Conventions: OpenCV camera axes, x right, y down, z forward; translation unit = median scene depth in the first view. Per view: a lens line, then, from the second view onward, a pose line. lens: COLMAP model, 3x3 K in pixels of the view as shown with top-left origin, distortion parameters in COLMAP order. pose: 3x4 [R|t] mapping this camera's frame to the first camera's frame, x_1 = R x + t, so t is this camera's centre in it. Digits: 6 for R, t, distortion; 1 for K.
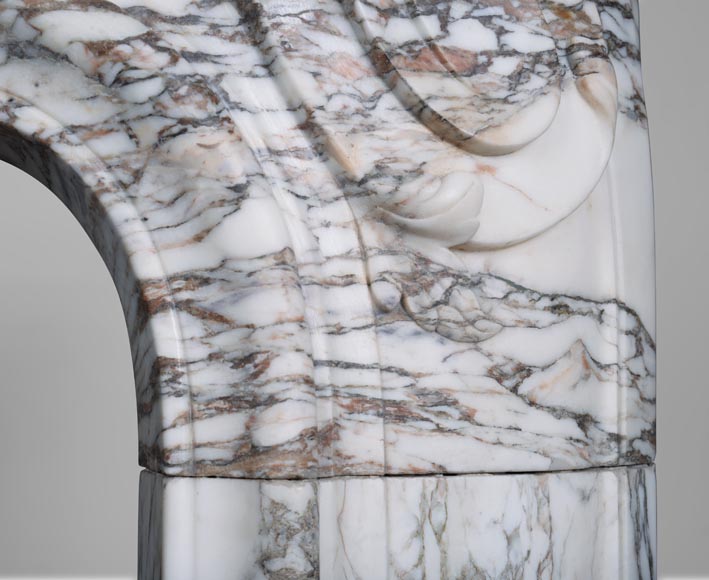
lens RADIAL K [[1348.1, 0, 354.5], [0, 1348.1, 290.0], [0, 0, 1]] dist [-0.131667, -0.081245]
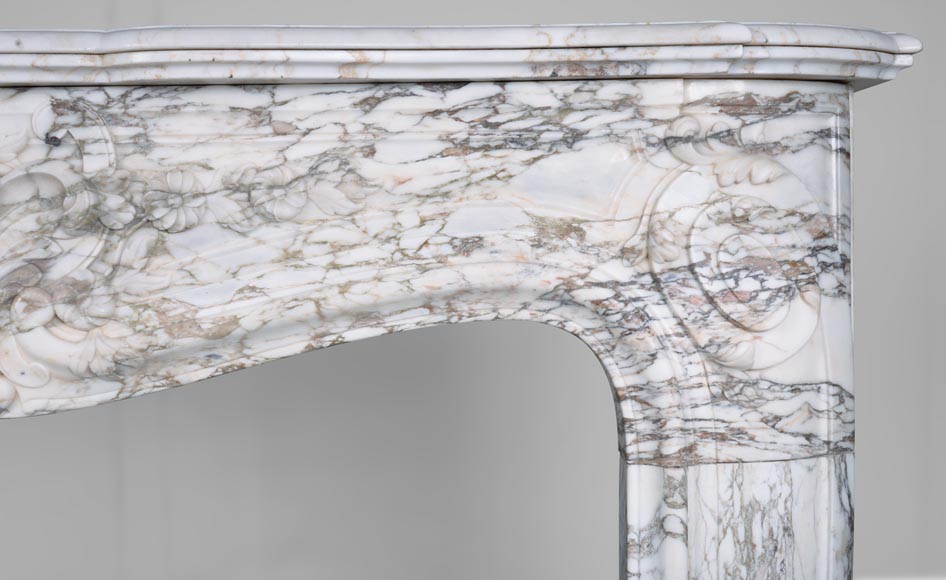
lens RADIAL K [[1503.9, 0, 473.0], [0, 1503.9, 290.0], [0, 0, 1]] dist [-0.110961, -0.028403]
pose [[0.964696, -0.009452, -0.263198, 0.317895], [0.042173, 0.992004, 0.118952, -0.522645], [0.259969, -0.125853, 0.957380, -1.704514]]
